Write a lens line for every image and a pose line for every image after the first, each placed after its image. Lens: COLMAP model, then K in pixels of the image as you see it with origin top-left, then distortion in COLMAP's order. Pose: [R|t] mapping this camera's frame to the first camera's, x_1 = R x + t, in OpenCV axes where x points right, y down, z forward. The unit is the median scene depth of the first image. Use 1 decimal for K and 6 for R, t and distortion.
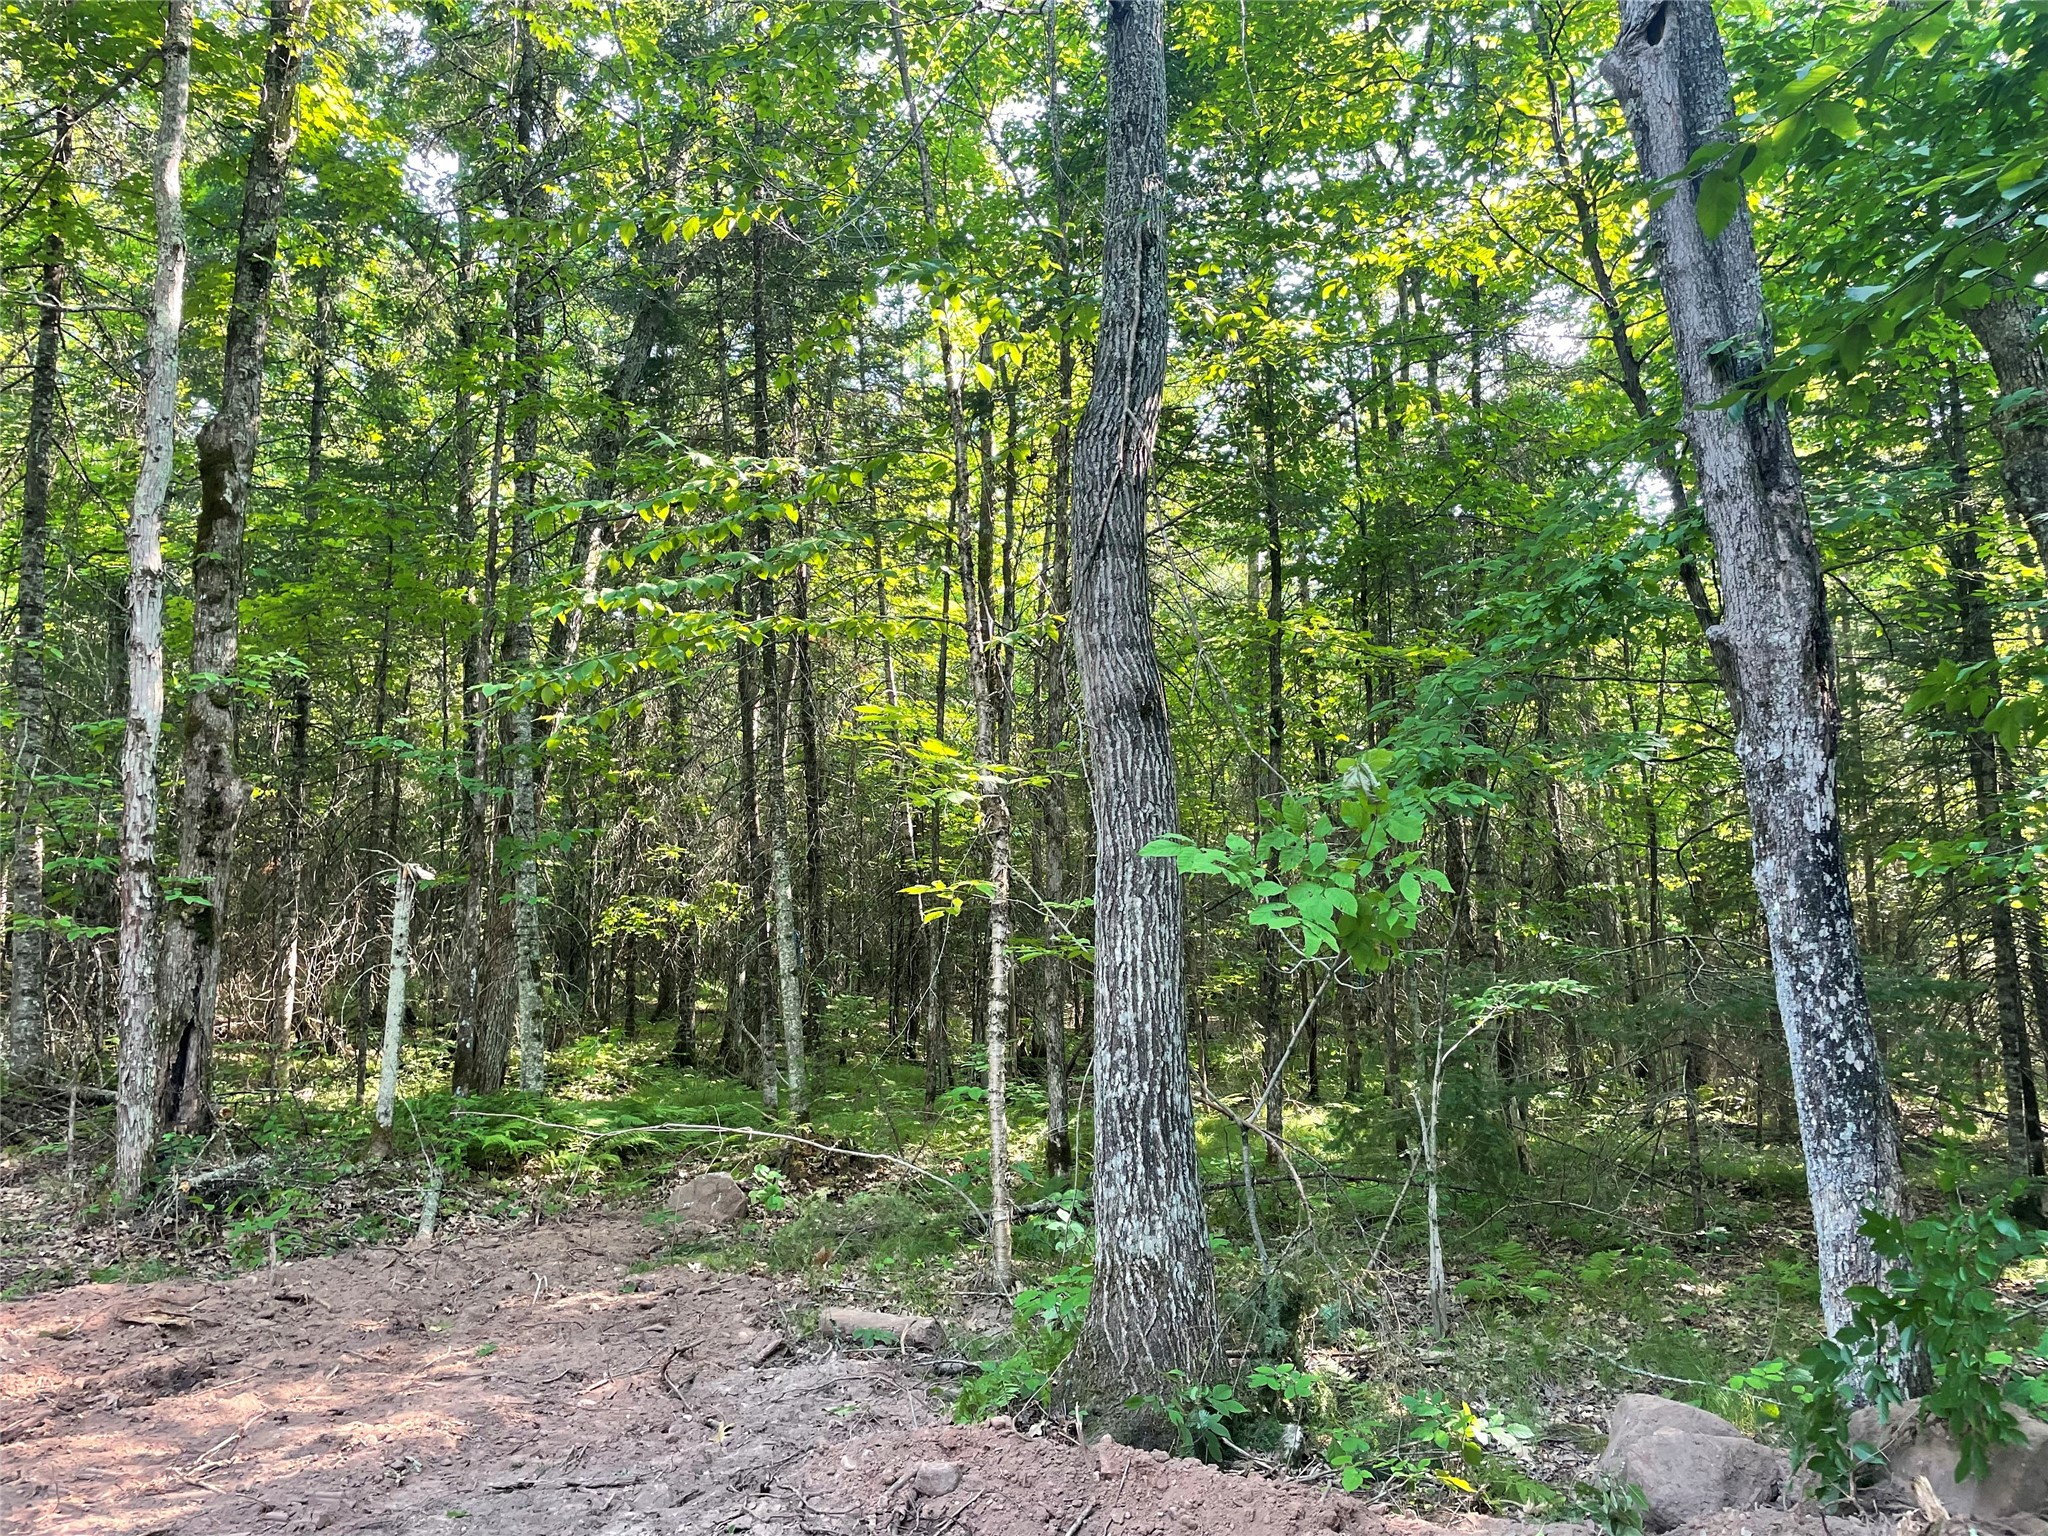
lens RADIAL K [[1544.0, 0, 1024.0], [0, 1544.0, 768.0], [0, 0, 1]] dist [0.081642, -0.108018]
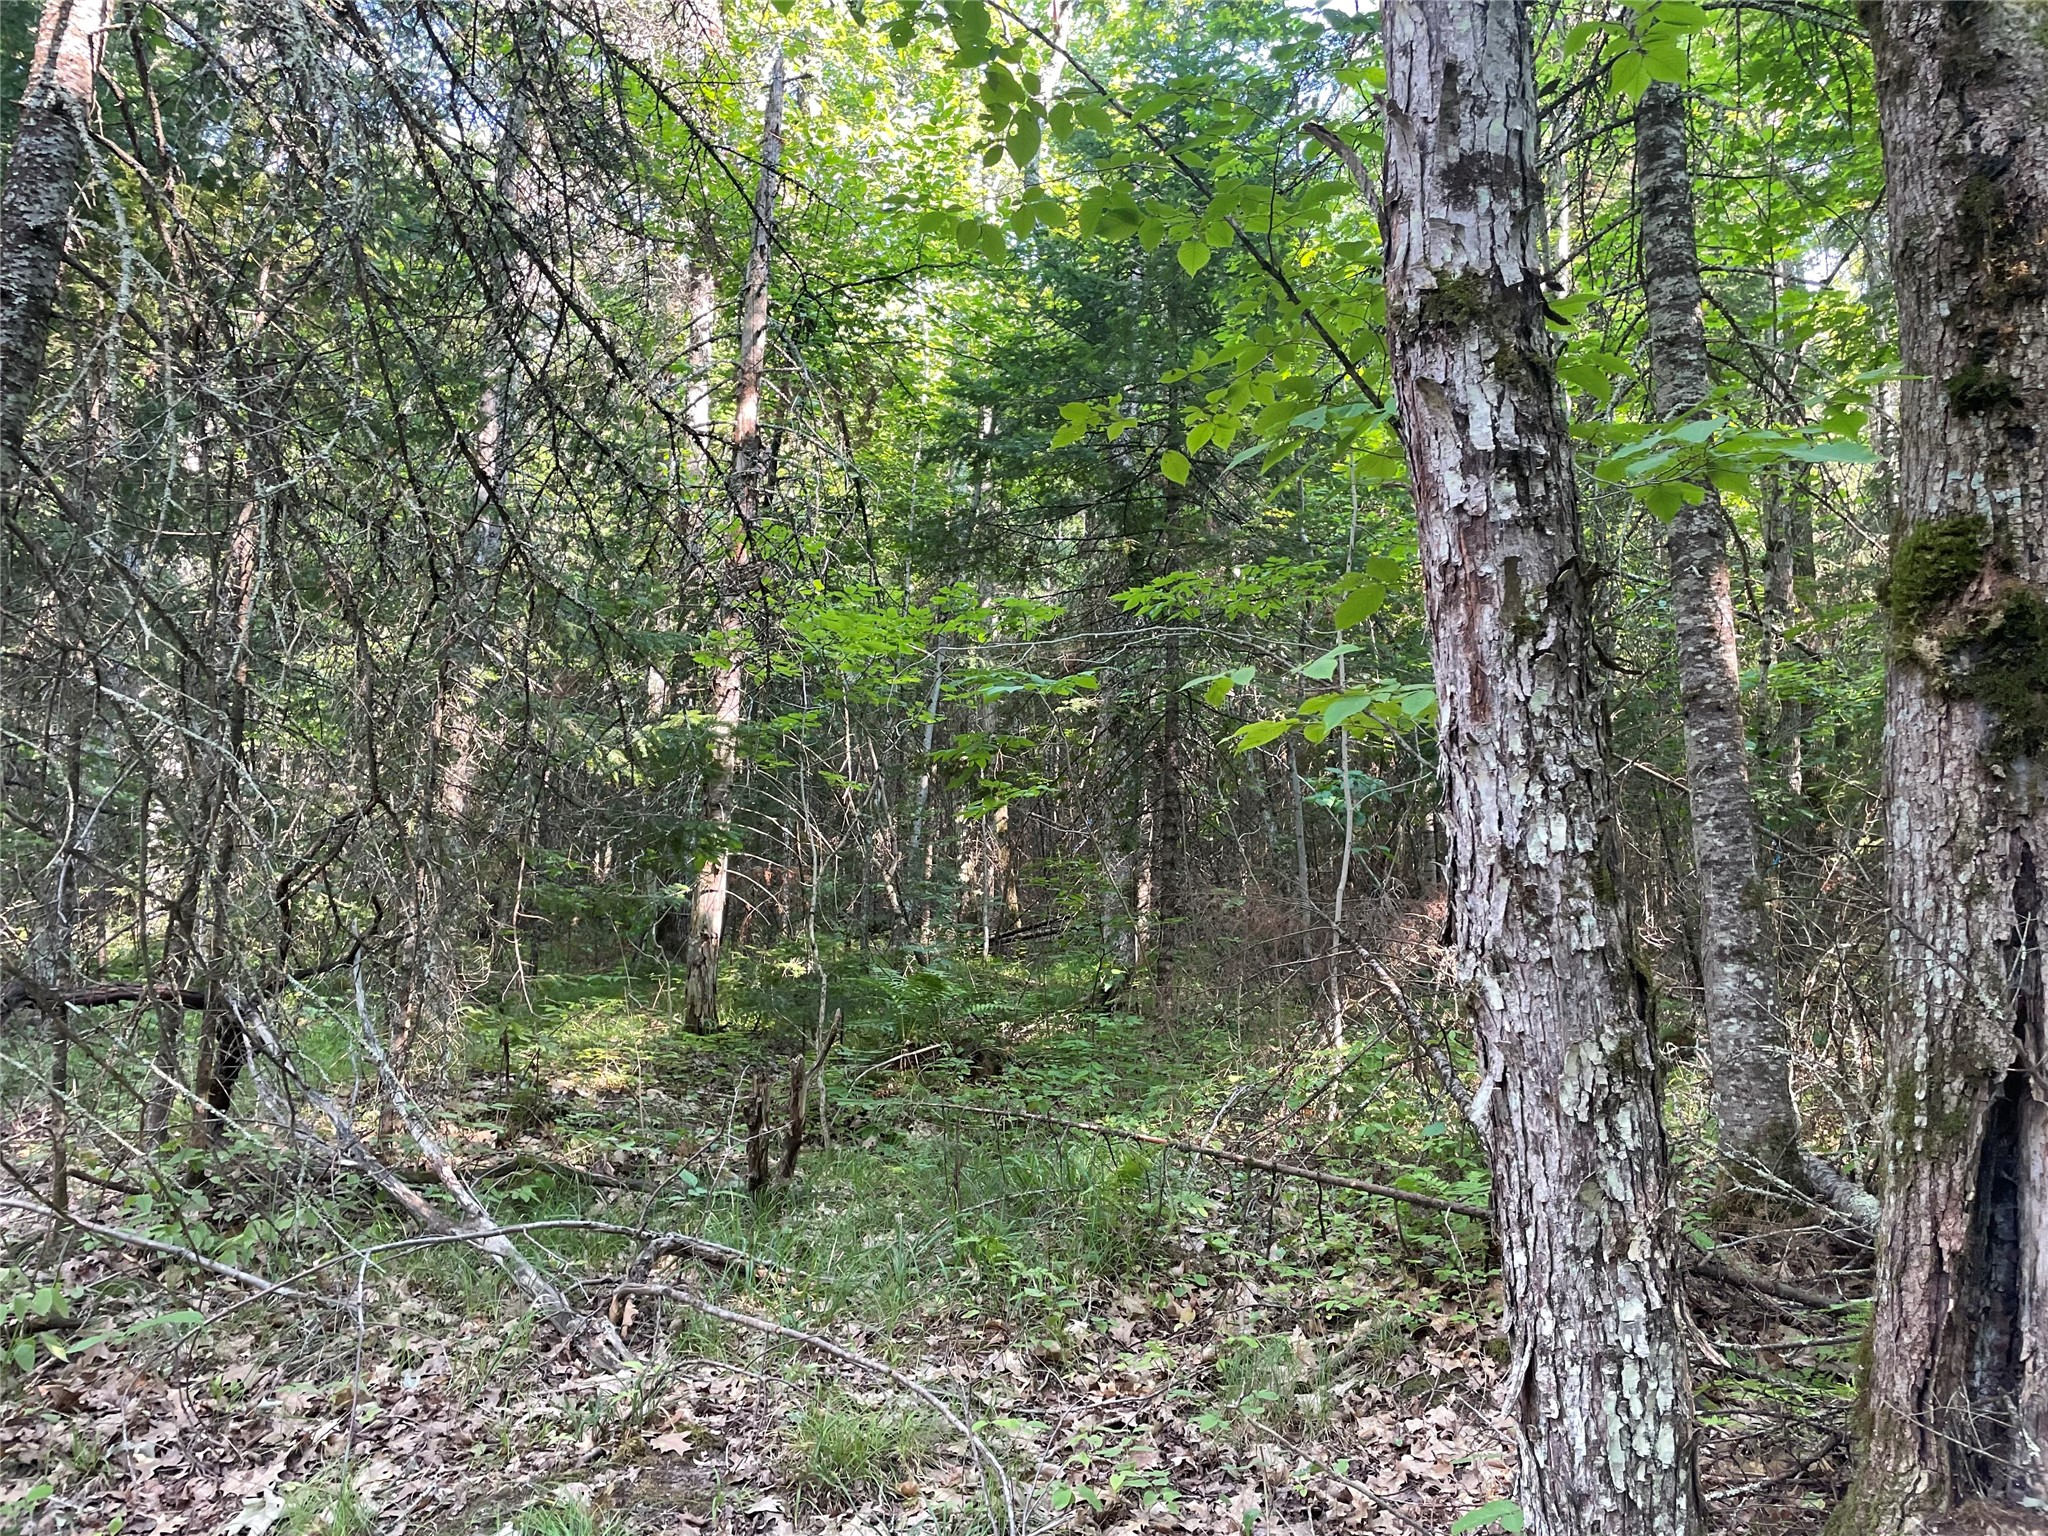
lens RADIAL K [[1544.0, 0, 1024.0], [0, 1544.0, 768.0], [0, 0, 1]] dist [0.081642, -0.108018]
pose [[0.373596, -0.102057, -0.921960, -0.406709], [0.120997, 0.990798, -0.060647, 0.124786], [0.919666, -0.088897, 0.382507, 0.867679]]
